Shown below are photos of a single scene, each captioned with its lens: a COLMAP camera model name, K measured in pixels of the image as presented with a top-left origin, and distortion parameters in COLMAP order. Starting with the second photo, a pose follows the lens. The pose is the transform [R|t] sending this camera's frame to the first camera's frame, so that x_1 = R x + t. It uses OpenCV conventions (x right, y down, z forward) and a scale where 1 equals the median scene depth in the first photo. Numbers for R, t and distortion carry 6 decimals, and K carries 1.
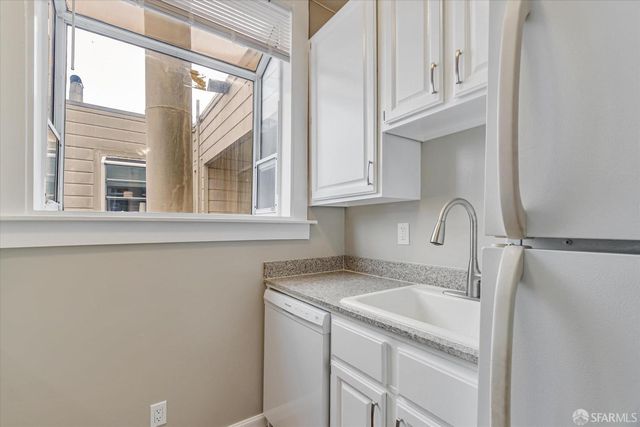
lens RADIAL K [[279.7, 0, 319.2], [0, 279.7, 231.4], [0, 0, 1]] dist [-0.009338, 0.002880]
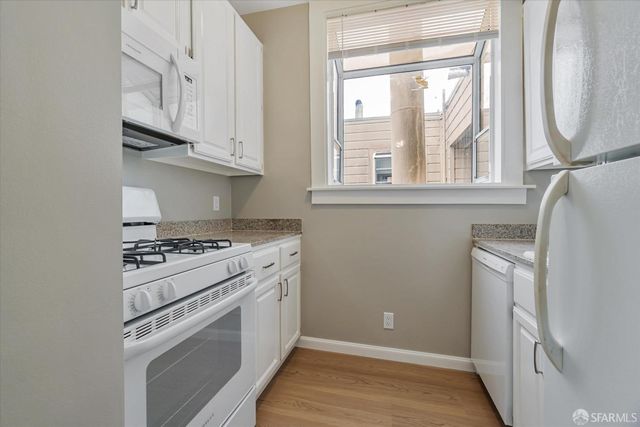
lens RADIAL K [[279.7, 0, 325.8], [0, 279.7, 209.4], [0, 0, 1]] dist [-0.009338, 0.002880]
pose [[0.653242, -0.004292, -0.757137, 0.245856], [-0.009723, 0.999854, -0.014057, 0.066718], [0.757087, 0.016544, 0.653104, -0.170566]]
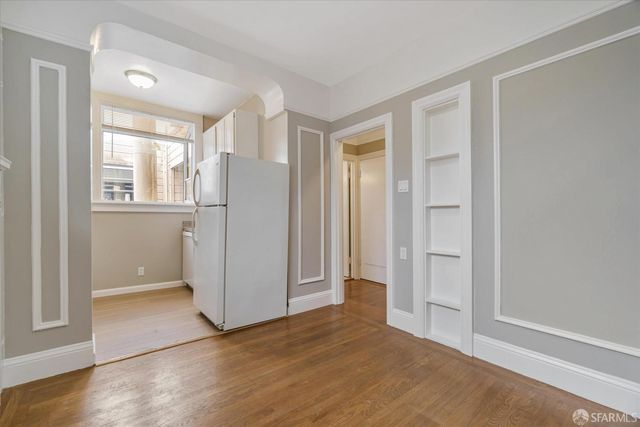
lens RADIAL K [[279.7, 0, 324.9], [0, 279.7, 223.6], [0, 0, 1]] dist [-0.009338, 0.002880]
pose [[0.997655, 0.000438, 0.068437, 0.848745], [-0.001311, 0.999918, 0.012724, 0.090251], [-0.068426, -0.012783, 0.997574, -1.512474]]
